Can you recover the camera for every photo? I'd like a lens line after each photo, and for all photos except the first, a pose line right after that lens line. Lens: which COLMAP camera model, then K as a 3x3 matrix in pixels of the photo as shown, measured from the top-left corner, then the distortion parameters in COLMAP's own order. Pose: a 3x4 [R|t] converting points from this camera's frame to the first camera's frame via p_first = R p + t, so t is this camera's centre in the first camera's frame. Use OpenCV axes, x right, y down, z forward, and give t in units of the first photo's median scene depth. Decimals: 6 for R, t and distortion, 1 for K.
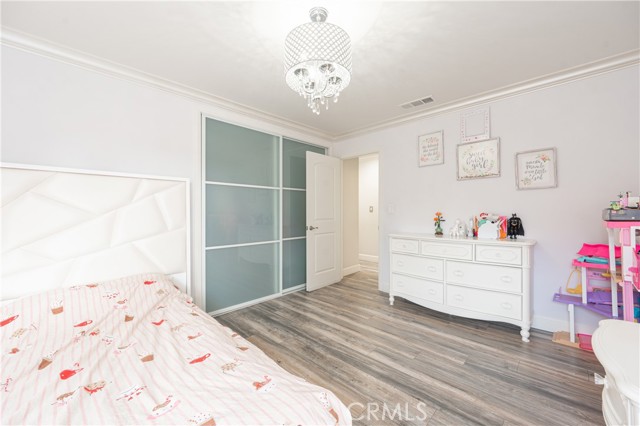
lens RADIAL K [[251.2, 0, 319.9], [0, 251.2, 211.4], [0, 0, 1]] dist [0.003335, -0.000466]
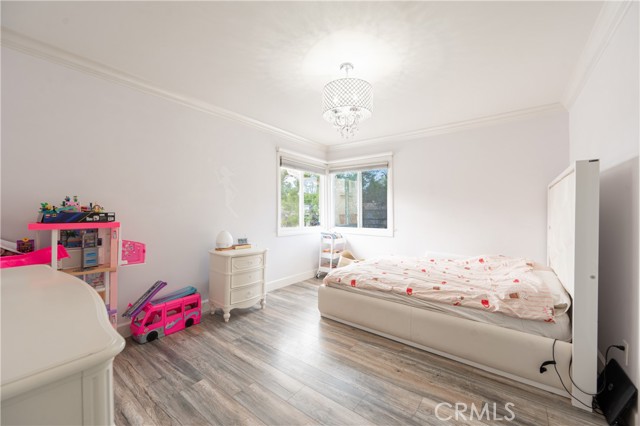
lens RADIAL K [[251.2, 0, 319.2], [0, 251.2, 213.0], [0, 0, 1]] dist [0.003335, -0.000466]
pose [[-0.993726, 0.001416, -0.111830, 0.241430], [0.001677, 0.999996, -0.002246, -0.001297], [0.111827, -0.002419, -0.993725, 1.914767]]
